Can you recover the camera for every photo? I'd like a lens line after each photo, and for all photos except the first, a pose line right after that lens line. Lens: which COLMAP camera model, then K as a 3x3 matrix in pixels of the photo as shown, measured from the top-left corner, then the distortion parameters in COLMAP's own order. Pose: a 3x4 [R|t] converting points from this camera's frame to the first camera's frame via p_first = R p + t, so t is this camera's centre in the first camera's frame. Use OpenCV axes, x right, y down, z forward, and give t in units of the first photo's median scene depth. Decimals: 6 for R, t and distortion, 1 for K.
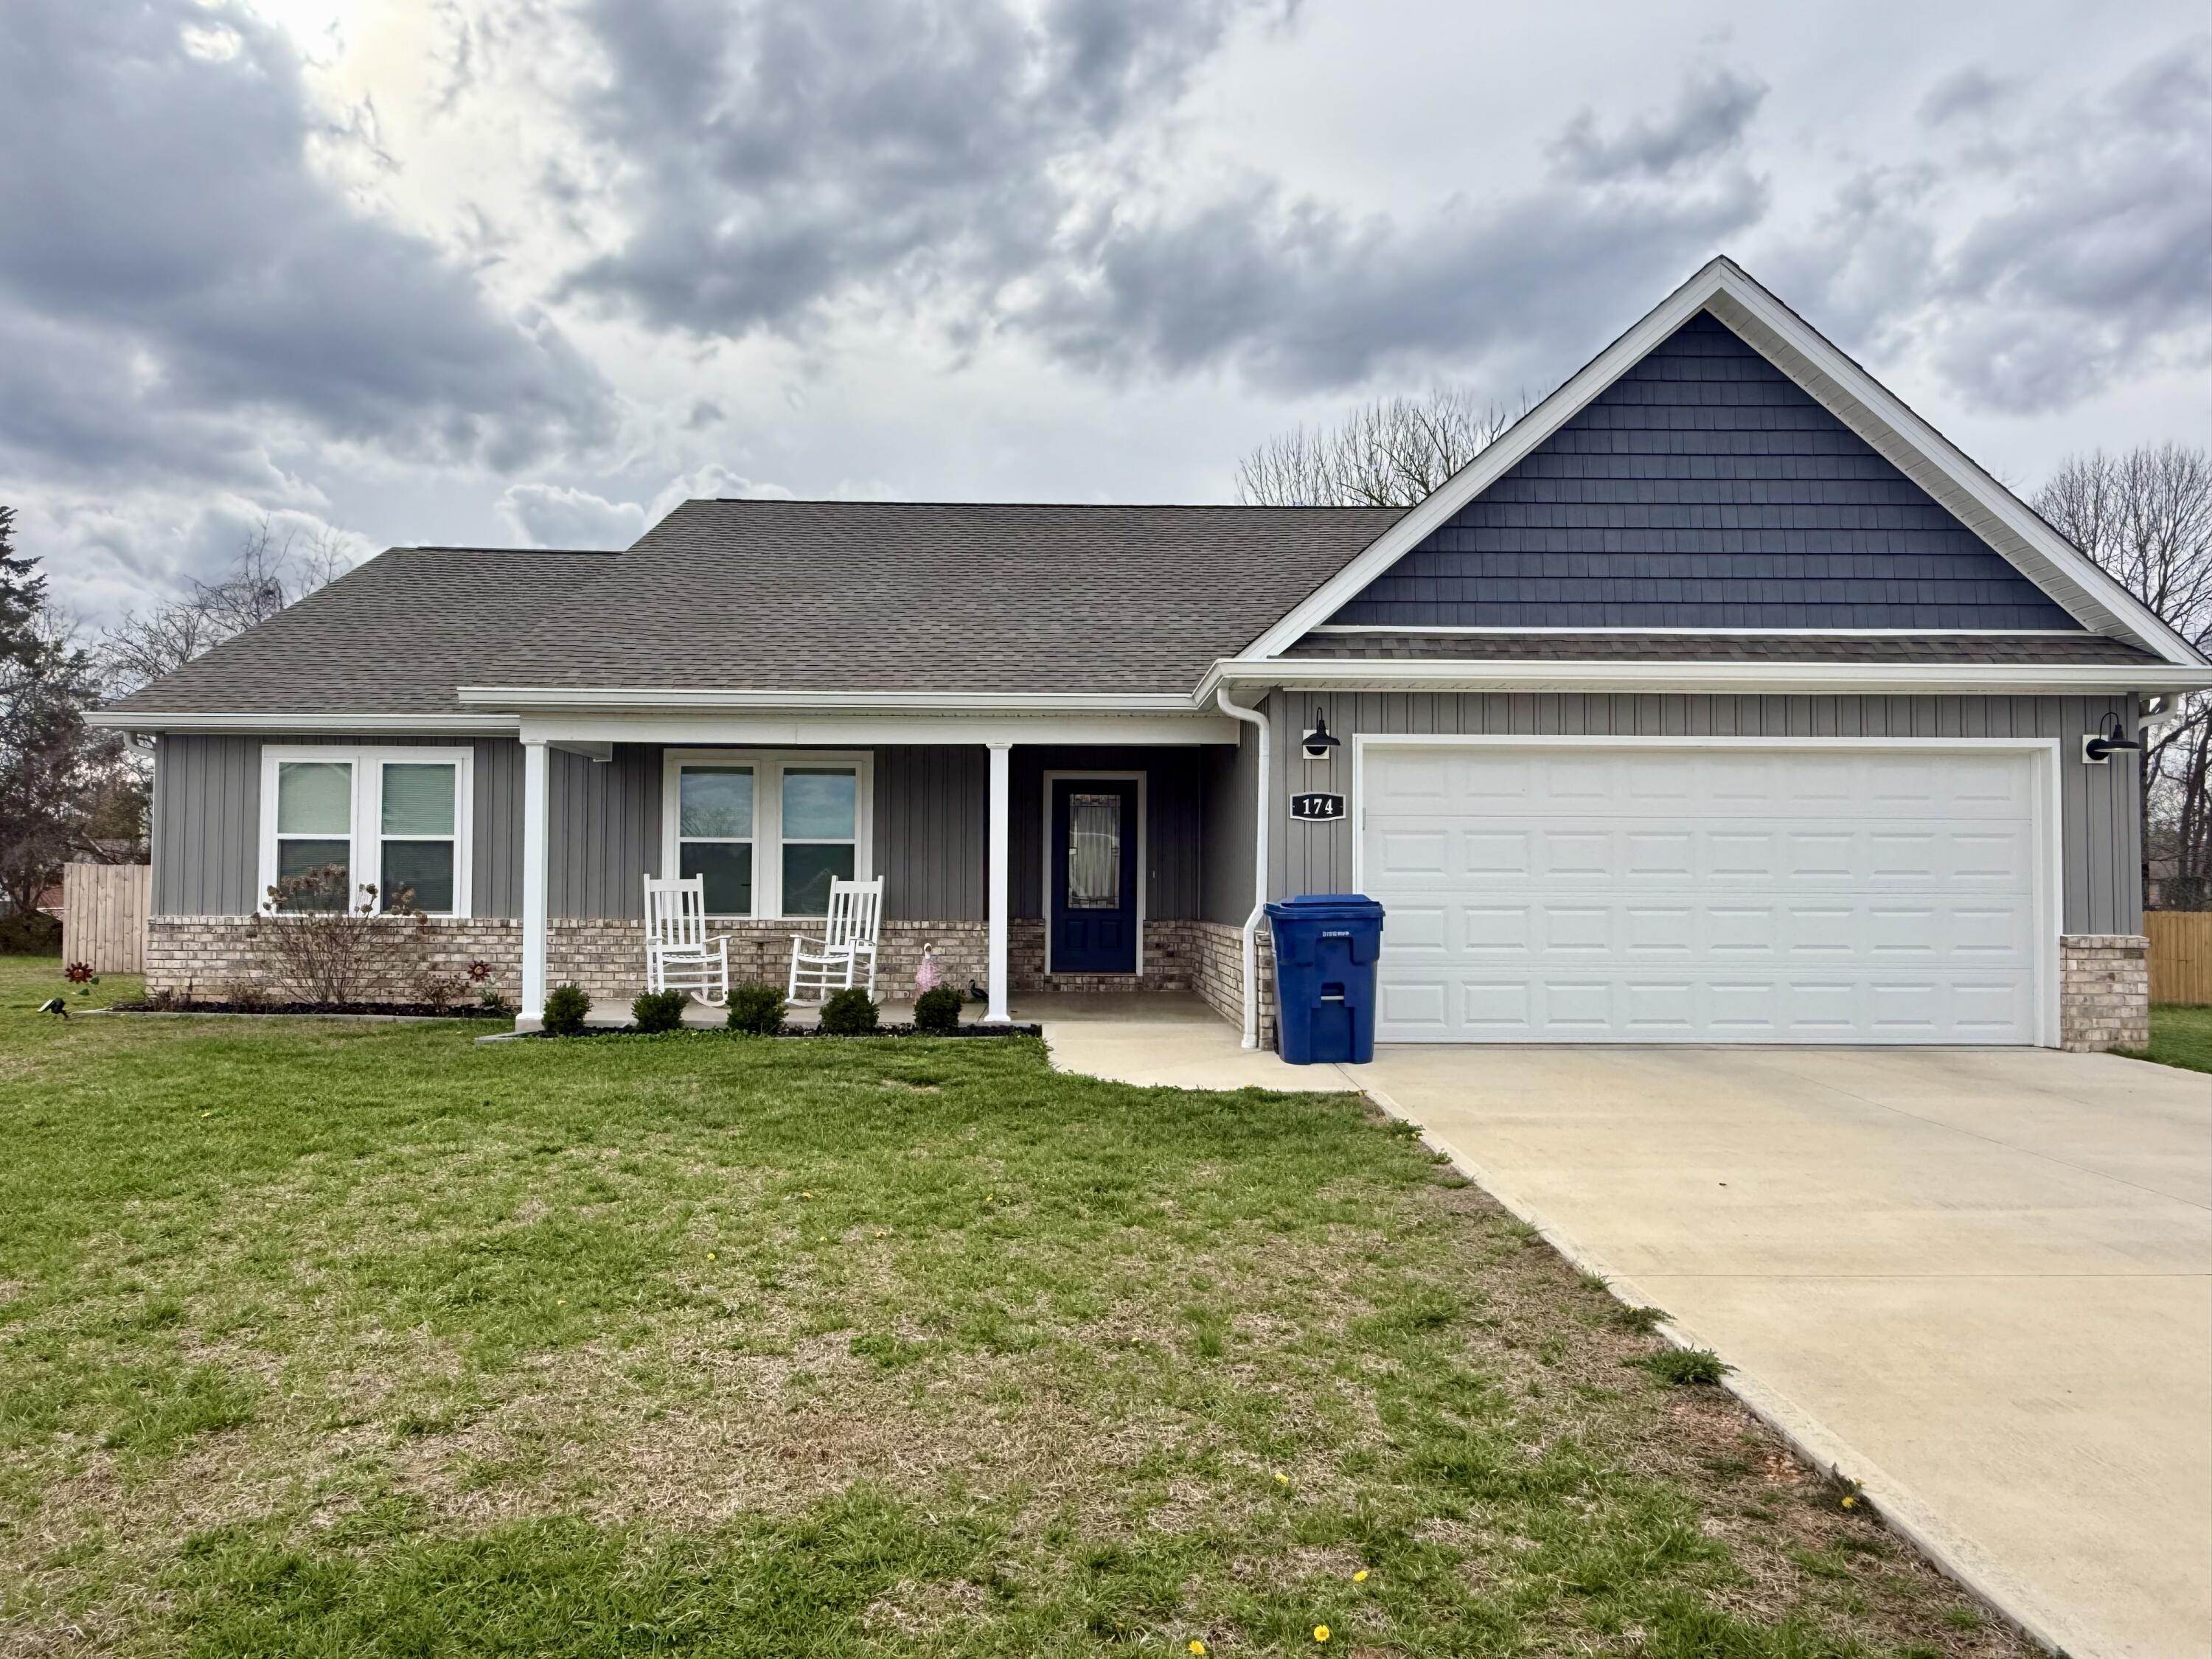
lens RADIAL K [[1485.1, 0, 1105.9], [0, 1485.1, 834.7], [0, 0, 1]] dist [-0.003157, -0.000453]
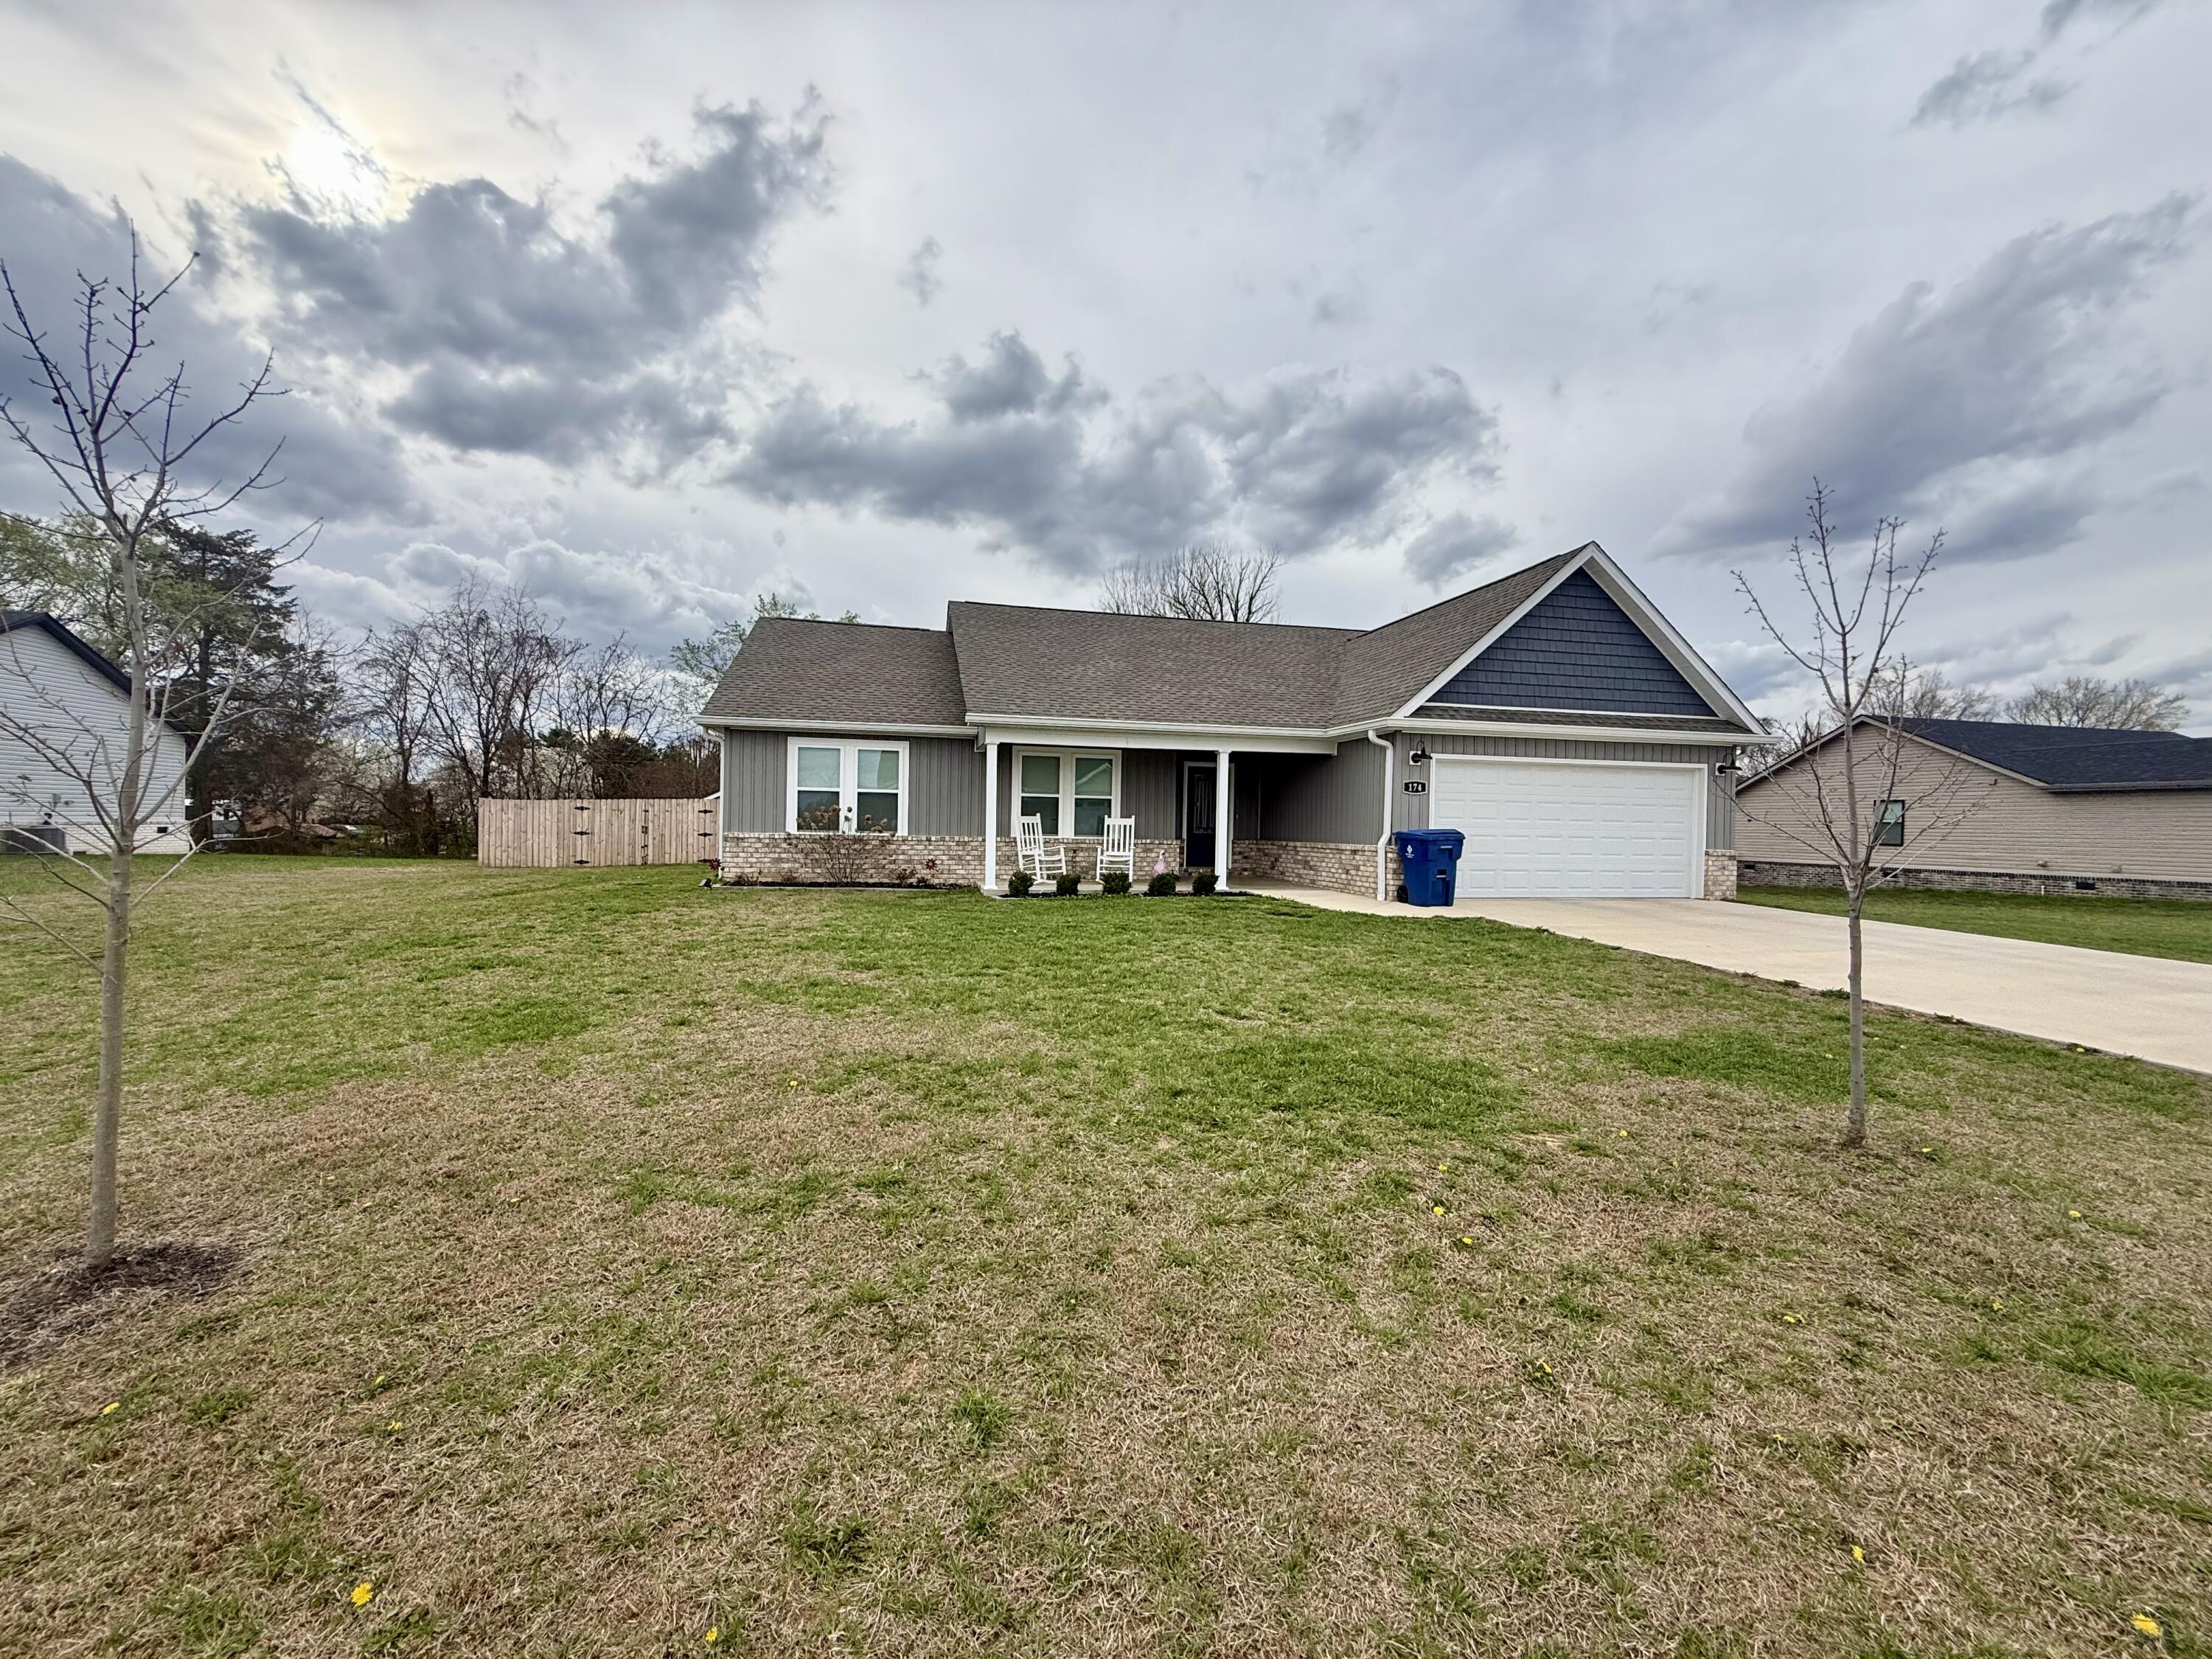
lens RADIAL K [[884.1, 0, 1106.2], [0, 884.1, 827.9], [0, 0, 1]] dist [0.000424, -0.000023]
pose [[0.978341, 0.010618, 0.206728, -0.478200], [-0.019910, 0.998880, 0.042919, -0.005515], [-0.206041, -0.046105, 0.977457, -0.131862]]
